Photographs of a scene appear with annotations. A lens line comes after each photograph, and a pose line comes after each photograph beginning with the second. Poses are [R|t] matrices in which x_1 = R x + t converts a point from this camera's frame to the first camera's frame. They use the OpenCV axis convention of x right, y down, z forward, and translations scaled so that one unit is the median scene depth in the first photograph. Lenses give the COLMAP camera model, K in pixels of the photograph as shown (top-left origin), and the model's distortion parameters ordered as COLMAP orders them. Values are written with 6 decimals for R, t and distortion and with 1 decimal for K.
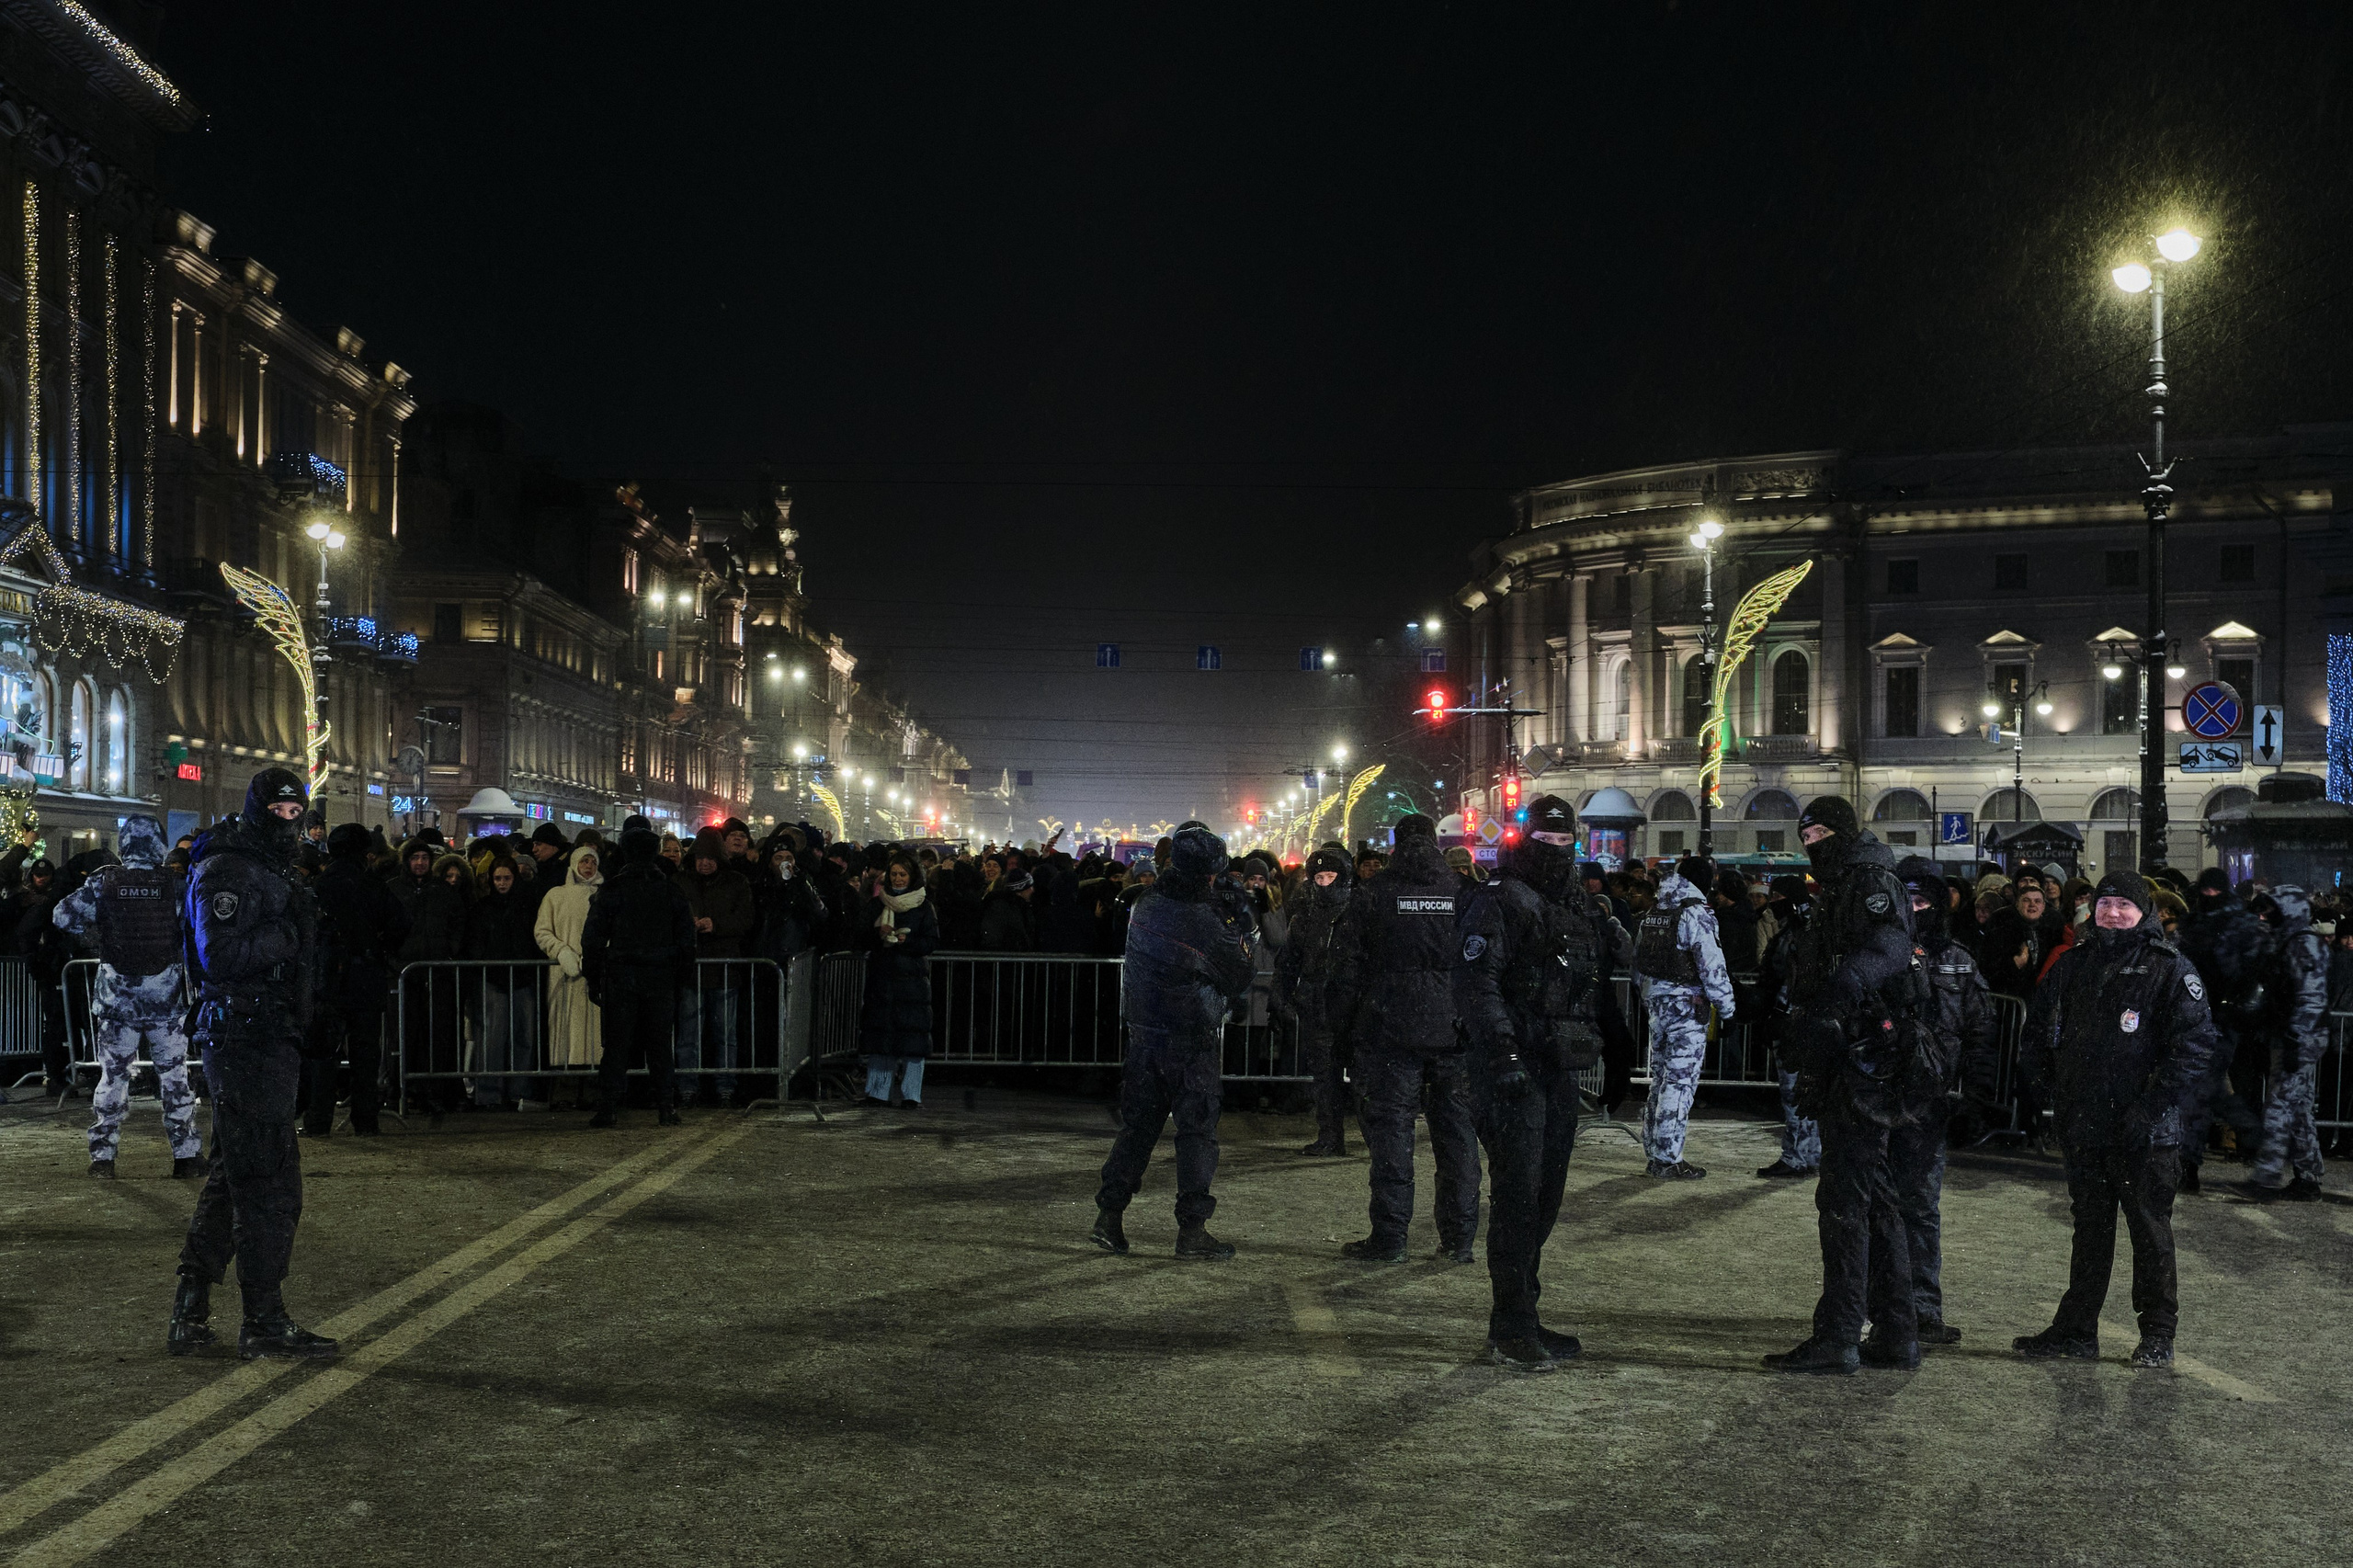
lens RADIAL K [[4112.1, 0, 1176.5], [0, 4112.1, 784.0], [0, 0, 1]] dist [-0.048552, -0.122717]
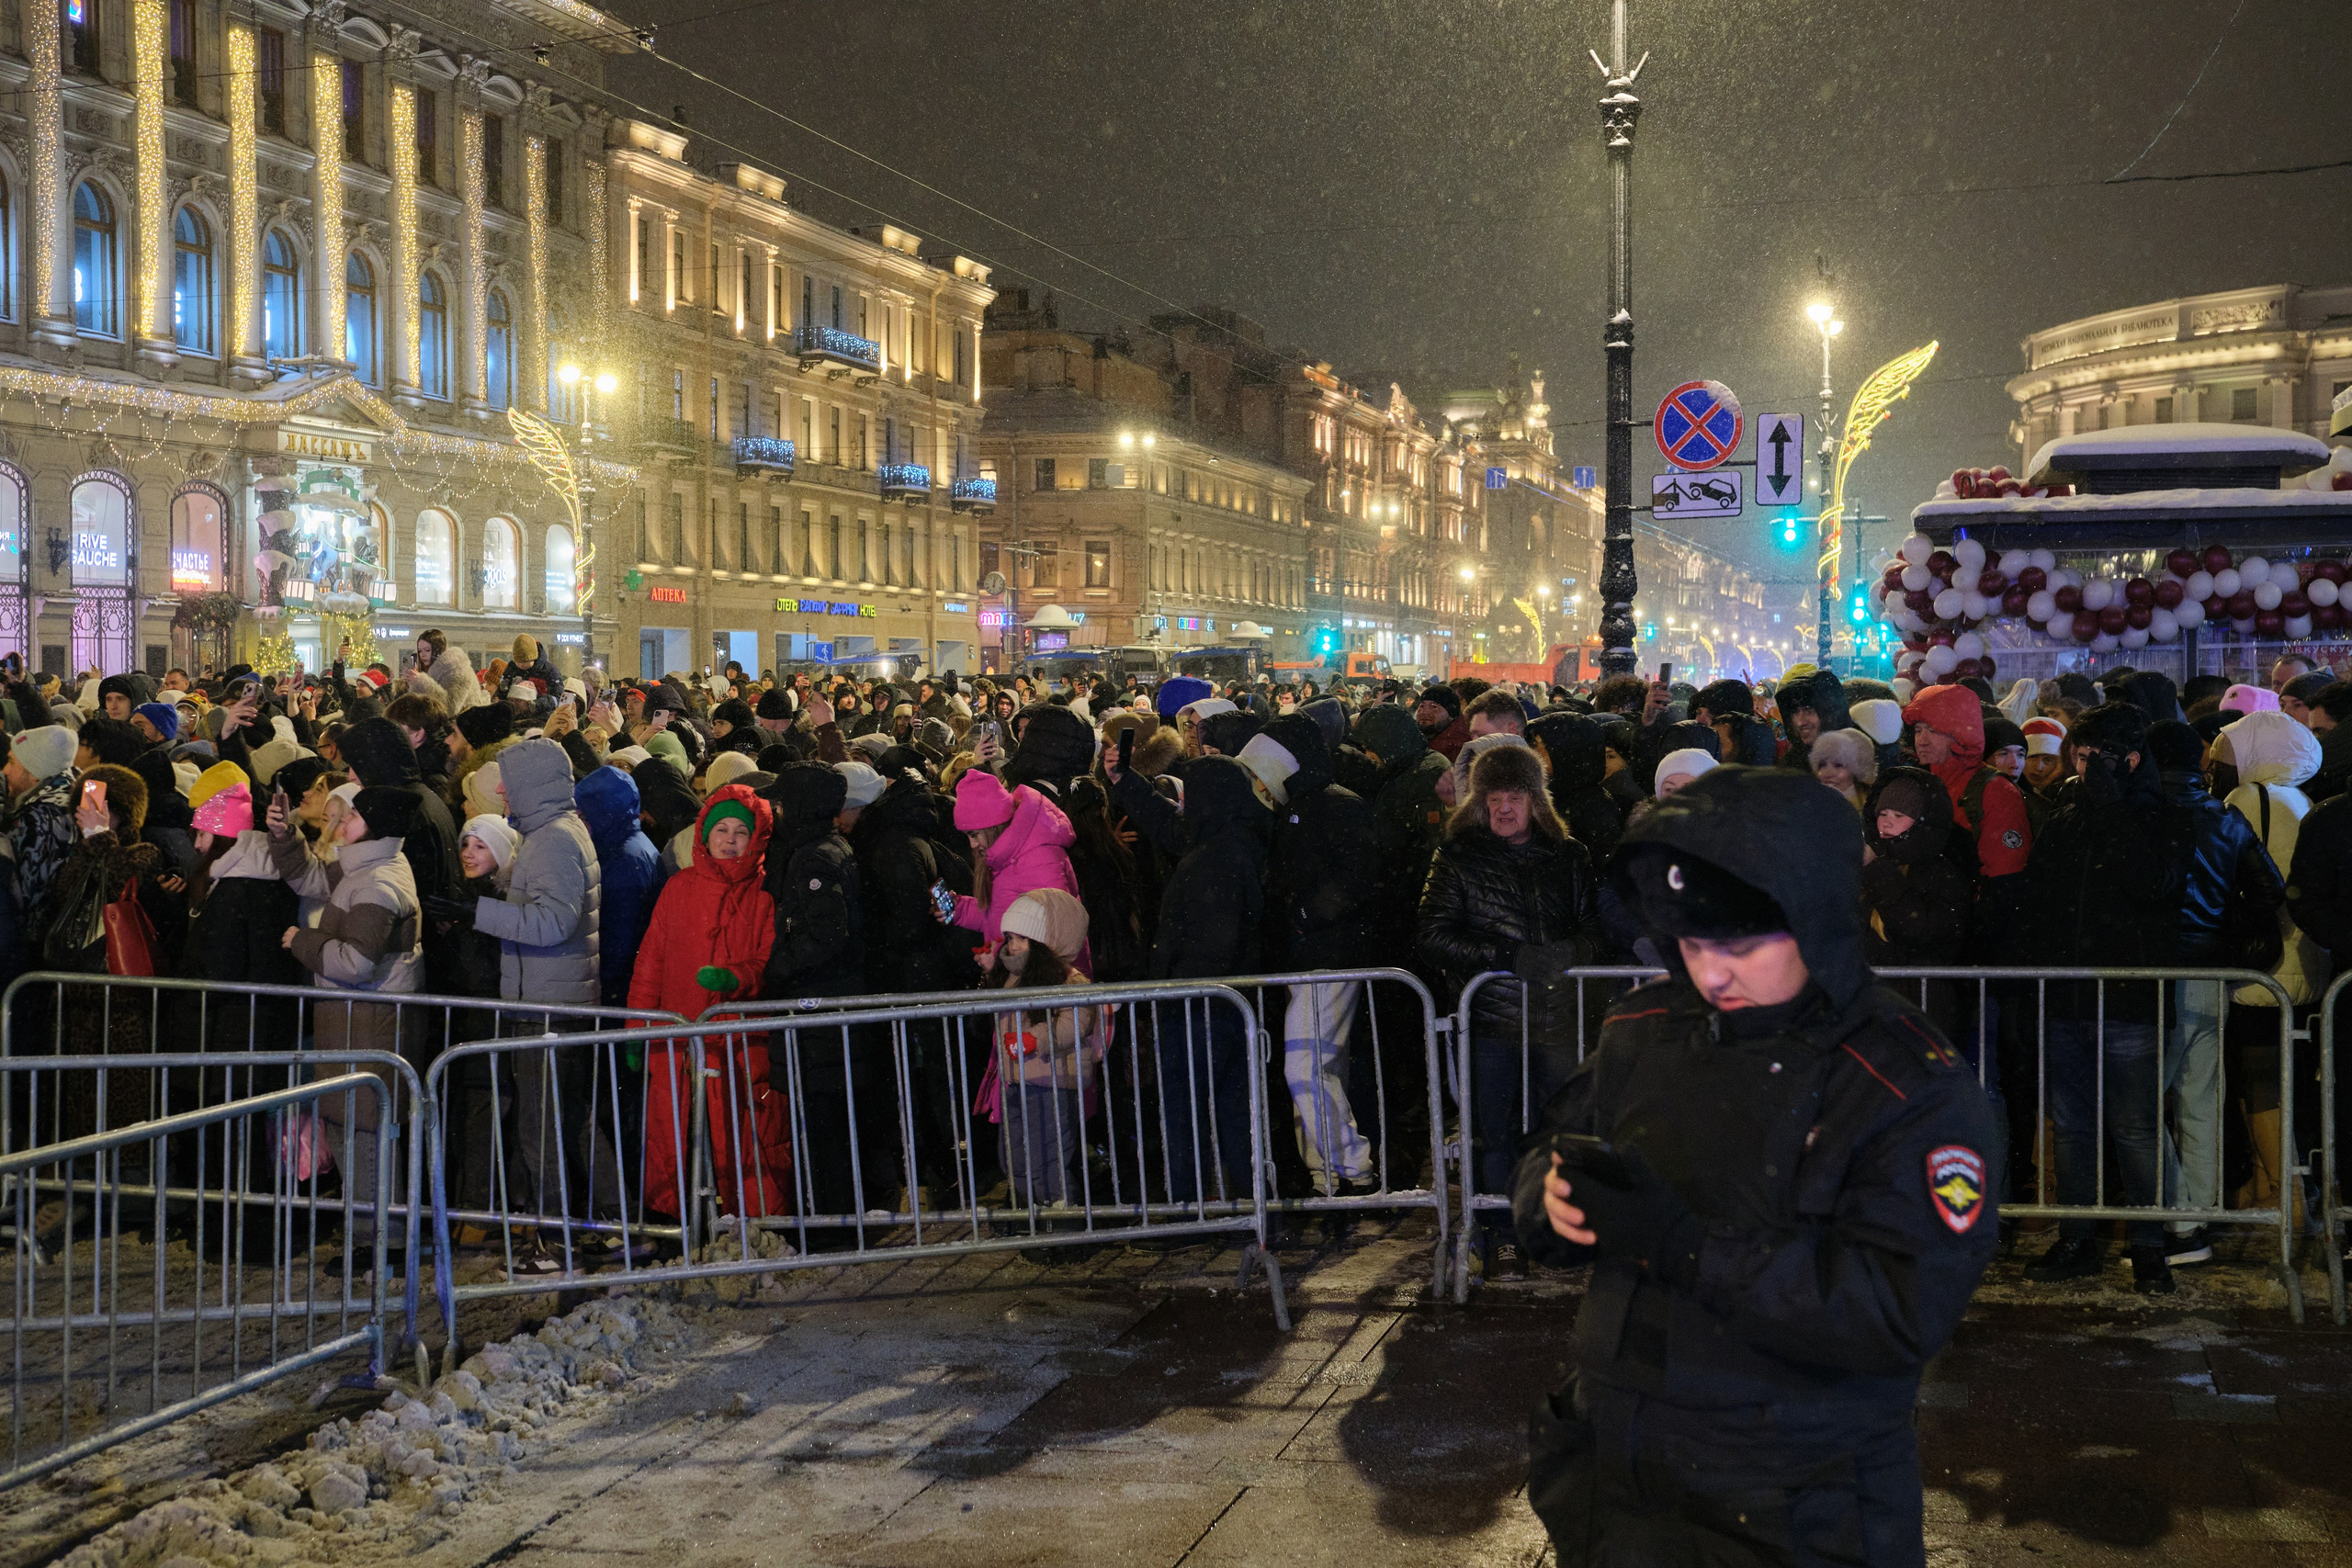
lens RADIAL K [[2856.2, 0, 1176.0], [0, 2856.2, 784.0], [0, 0, 1]] dist [-0.120717, 0.261445]
pose [[0.955393, 0.000856, -0.295336, 0.136069], [0.017441, 0.998087, 0.059313, 0.005137], [0.294822, -0.061818, 0.953551, 0.231707]]
